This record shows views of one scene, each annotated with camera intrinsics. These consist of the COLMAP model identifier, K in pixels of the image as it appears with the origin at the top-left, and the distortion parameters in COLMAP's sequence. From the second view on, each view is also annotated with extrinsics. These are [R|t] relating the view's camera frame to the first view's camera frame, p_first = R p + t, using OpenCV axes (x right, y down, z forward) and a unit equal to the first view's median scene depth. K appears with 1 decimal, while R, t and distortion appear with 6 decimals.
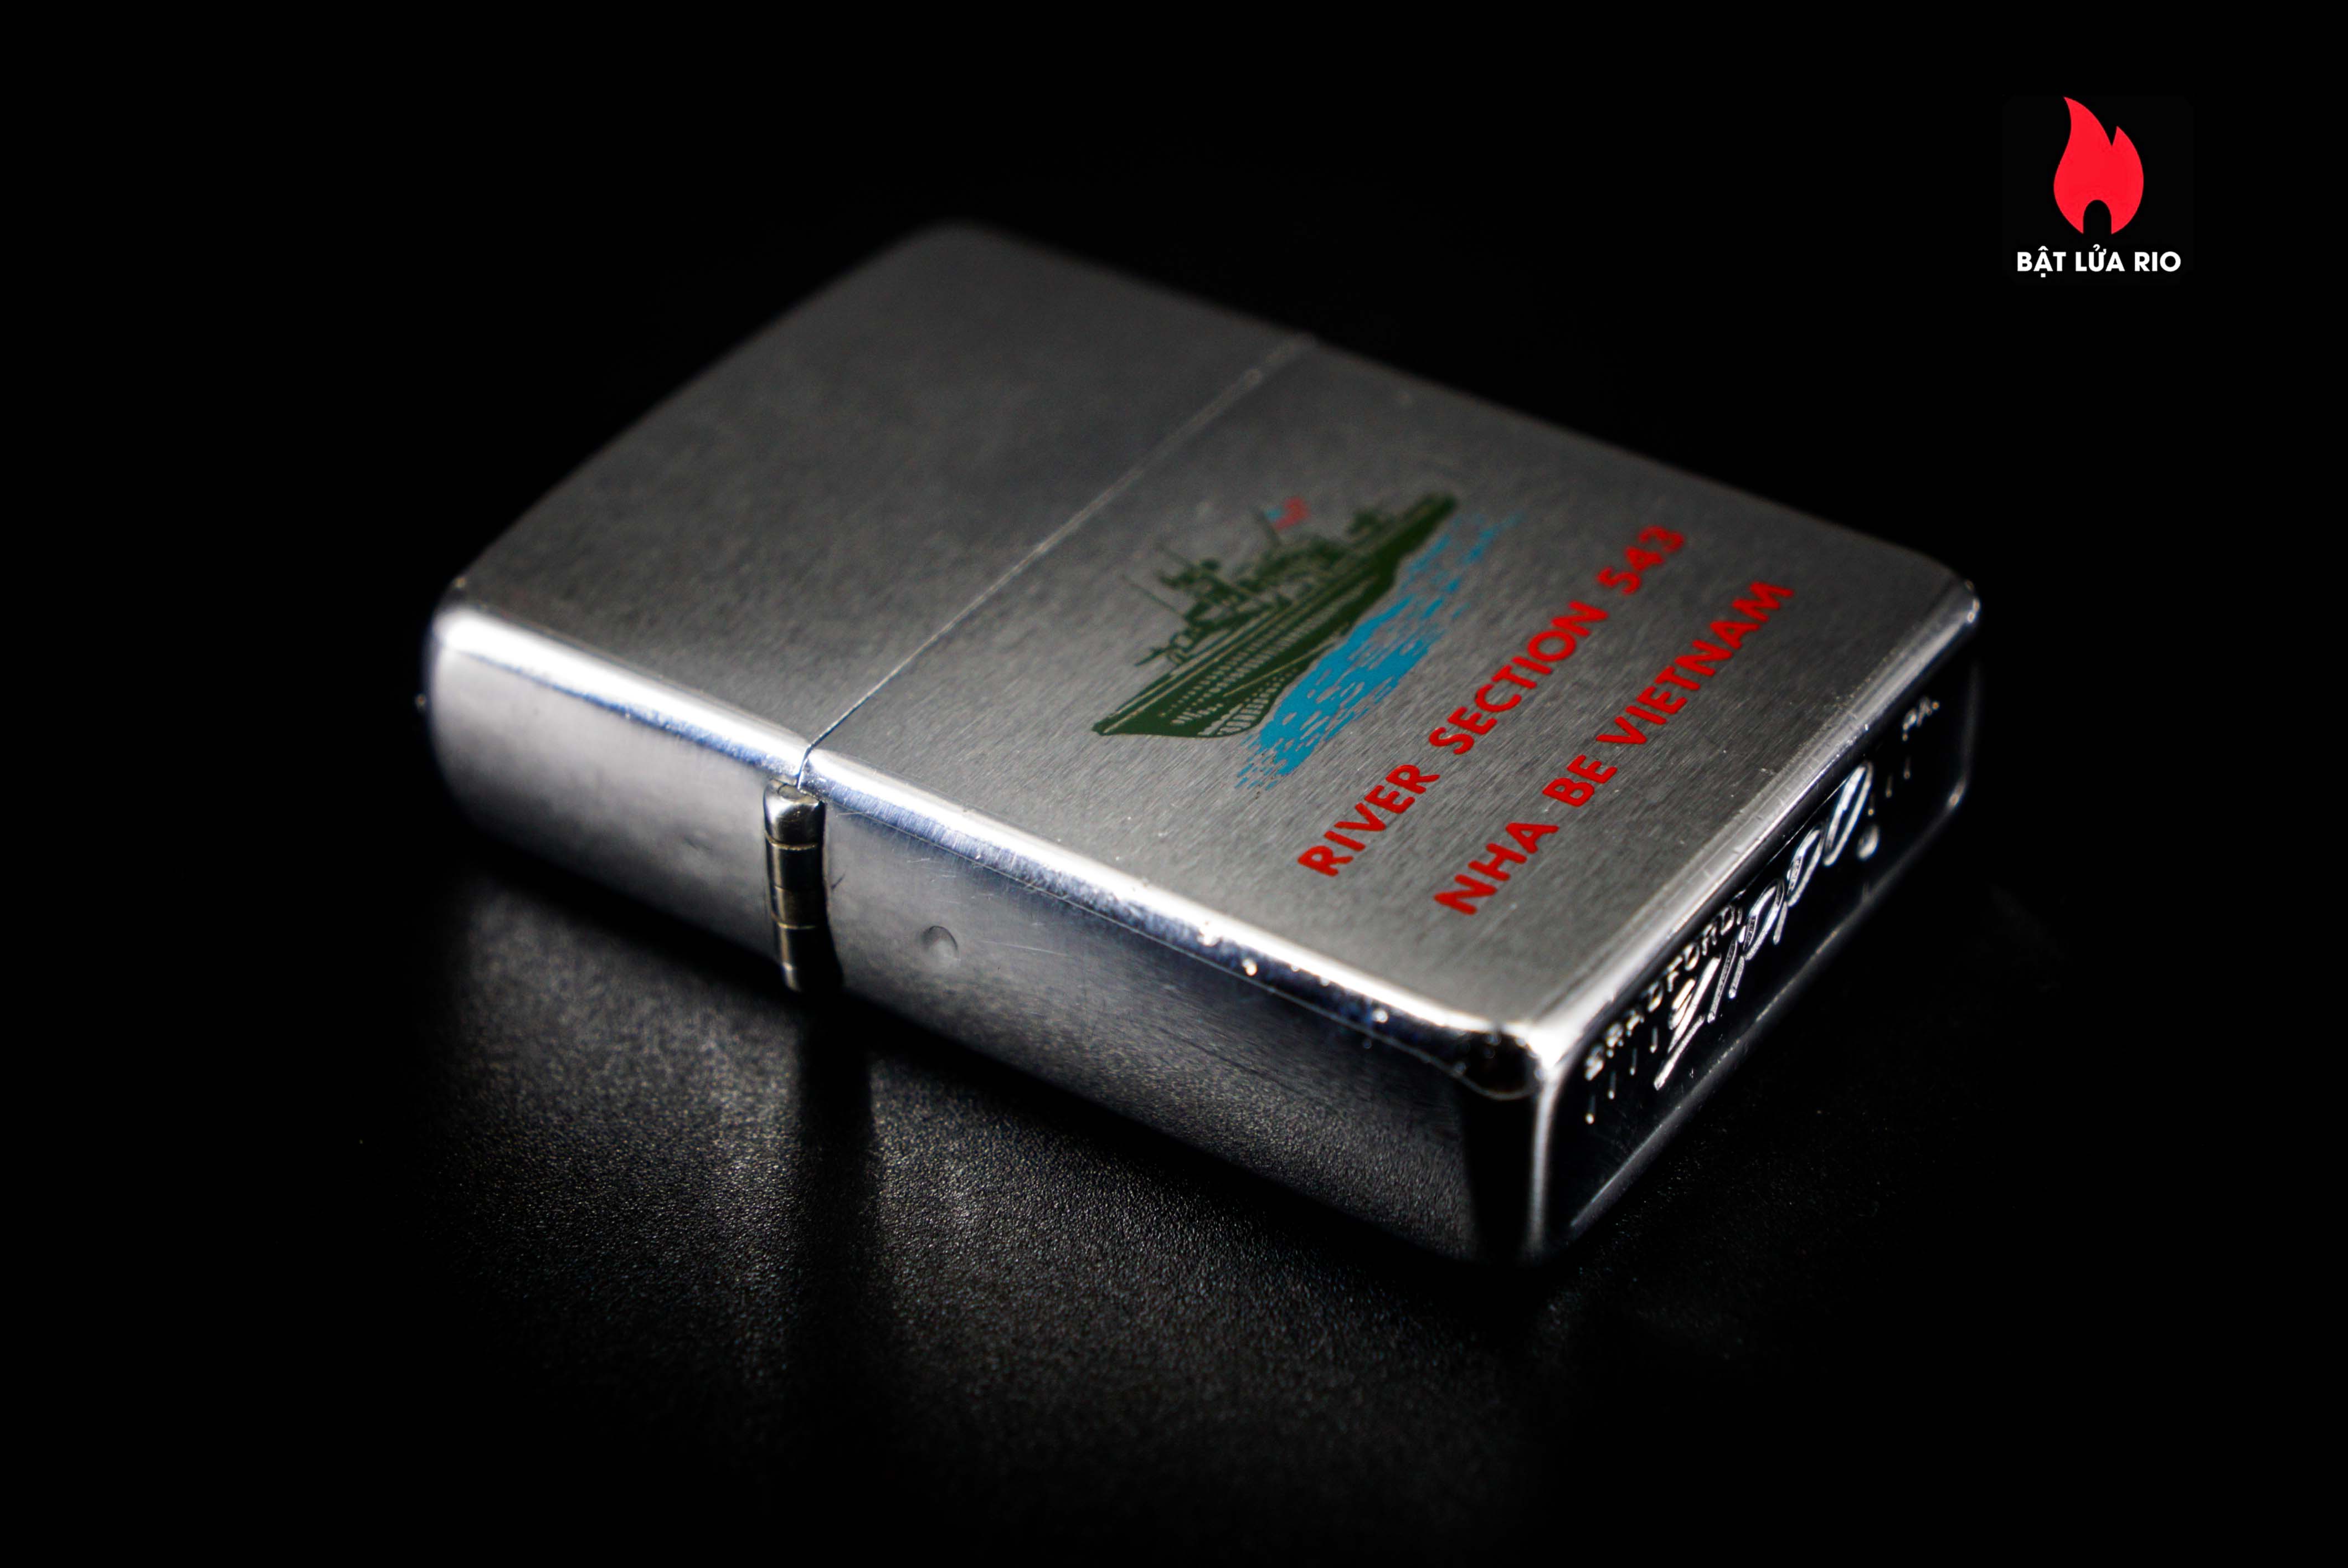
lens RADIAL K [[5043.5, 0, 1180.7], [0, 5043.5, 834.8], [0, 0, 1]] dist [0.031943, -0.020270]
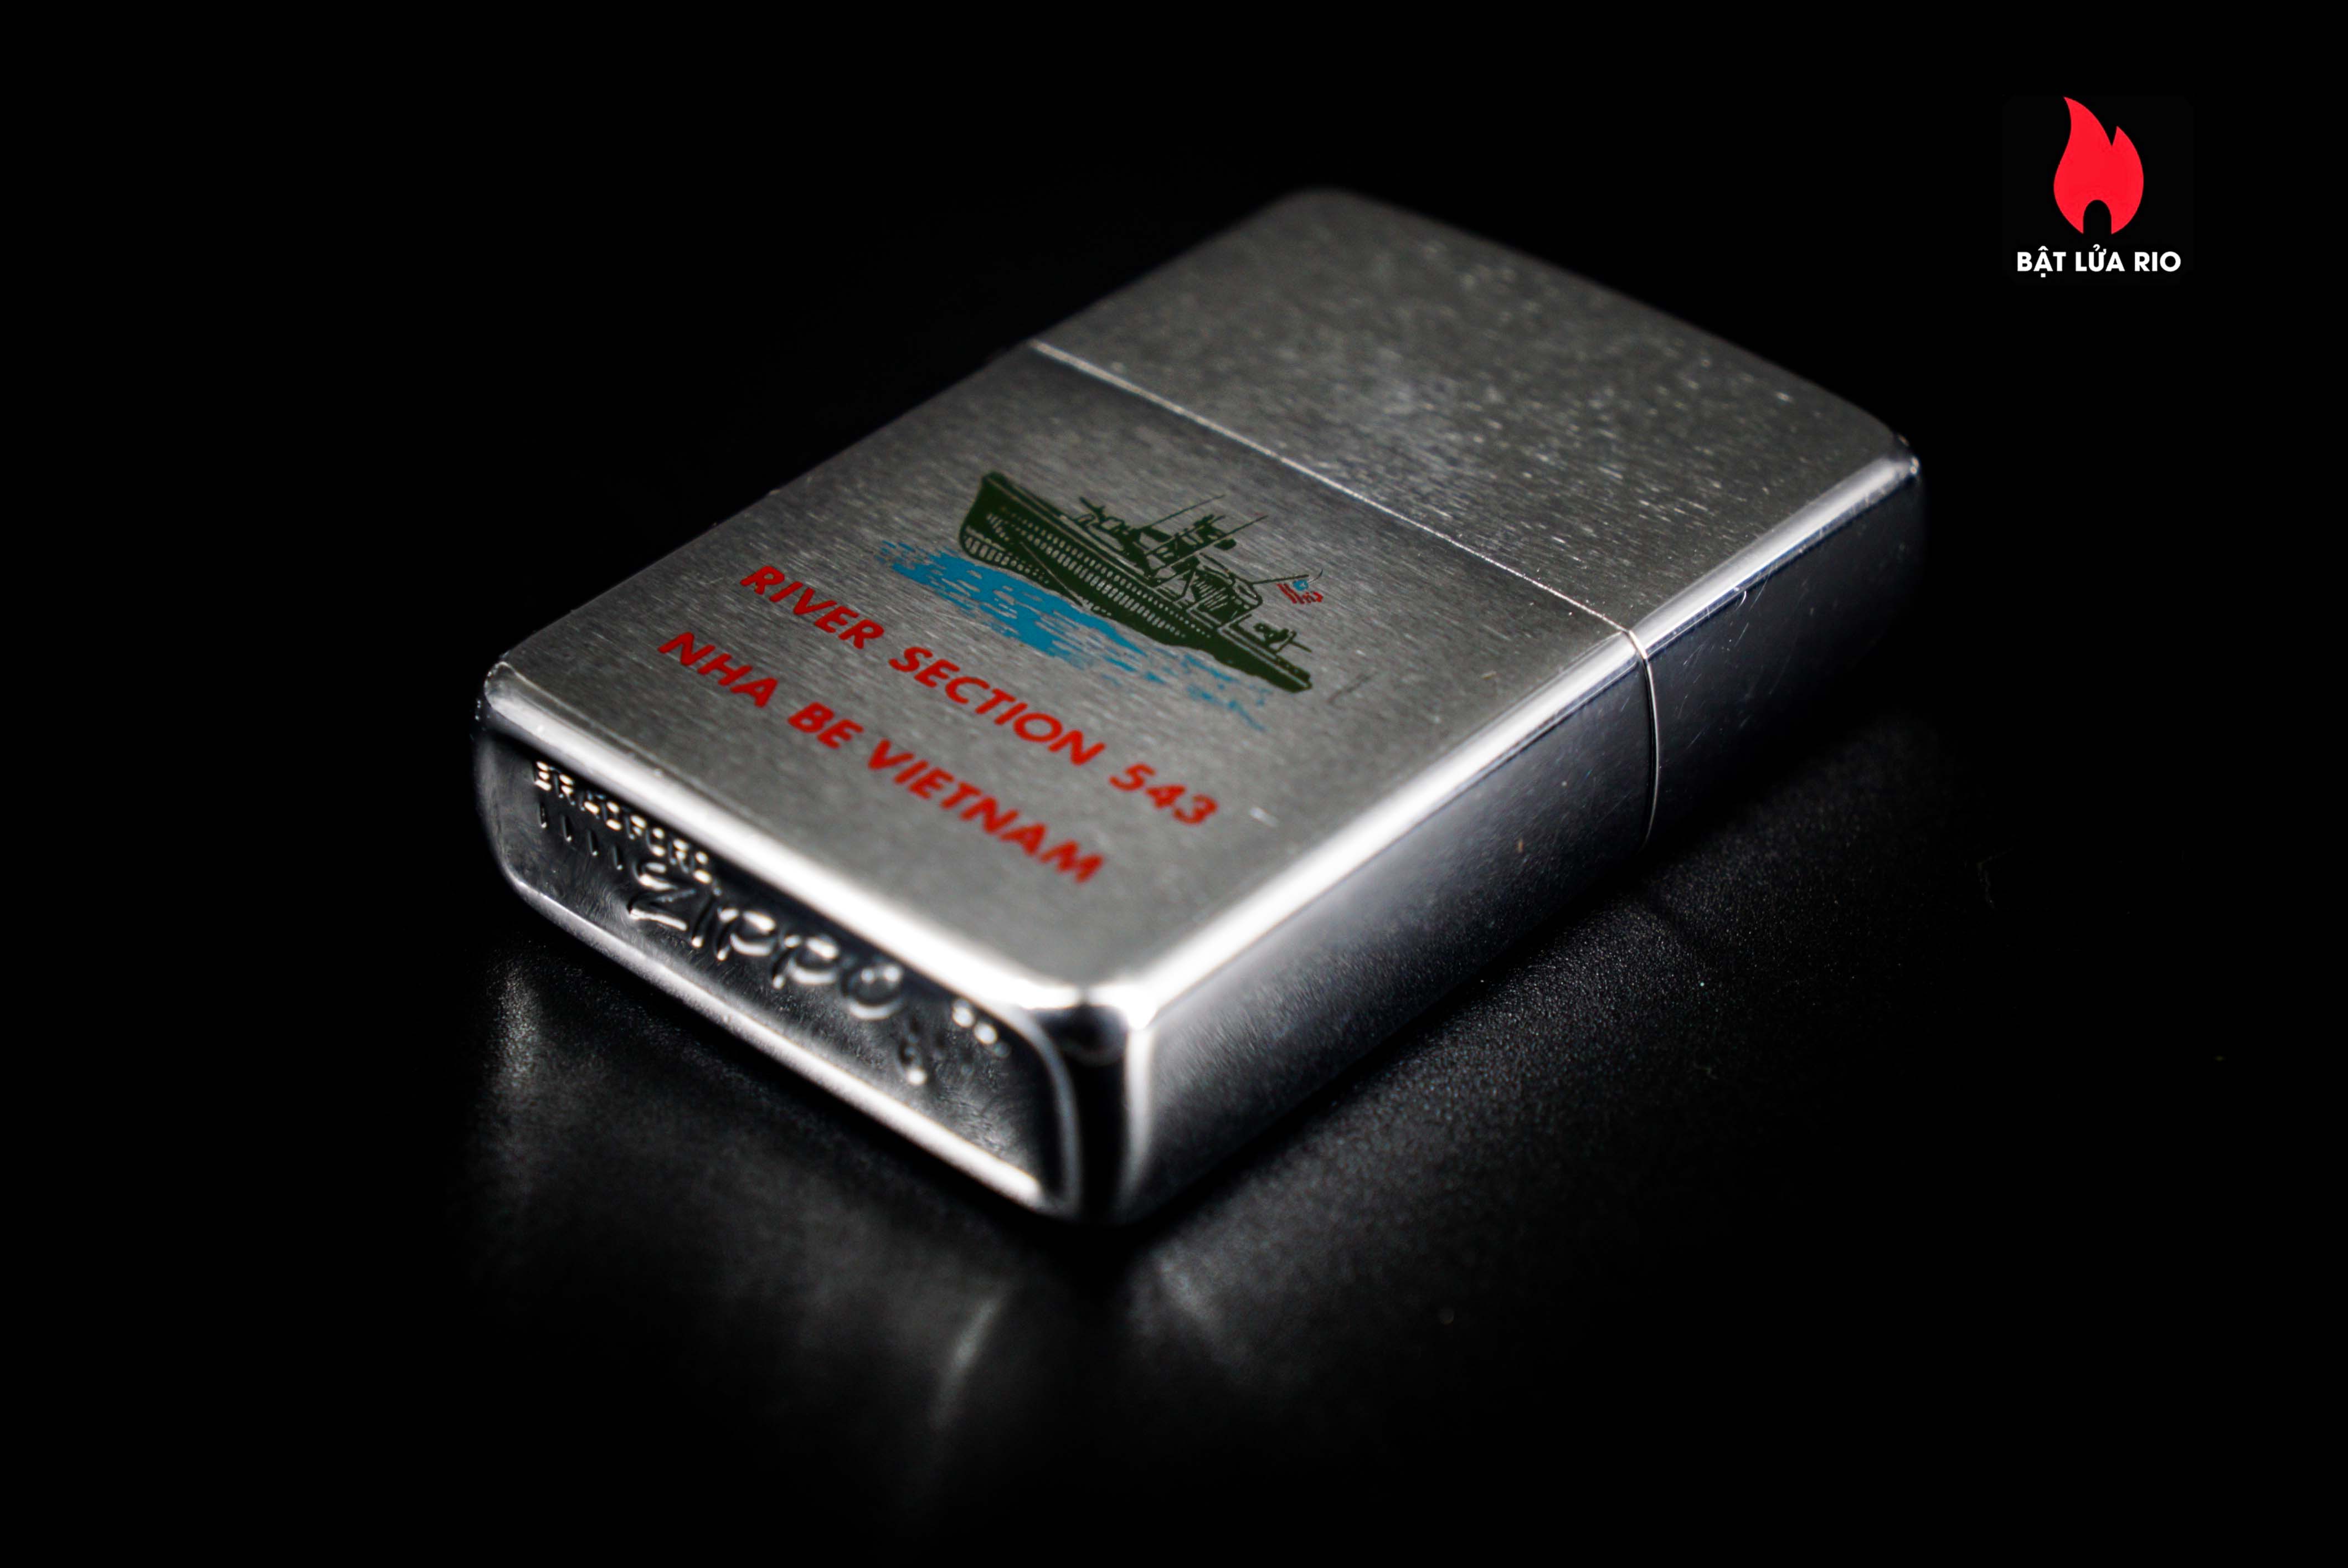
lens RADIAL K [[4894.2, 0, 1173.3], [0, 4894.2, 970.4], [0, 0, 1]] dist [-0.078640, -0.133721]
pose [[-0.134225, 0.652162, -0.746102, 0.851486], [-0.586757, 0.554434, 0.590186, -0.618344], [0.798561, 0.516998, 0.308242, 0.751487]]
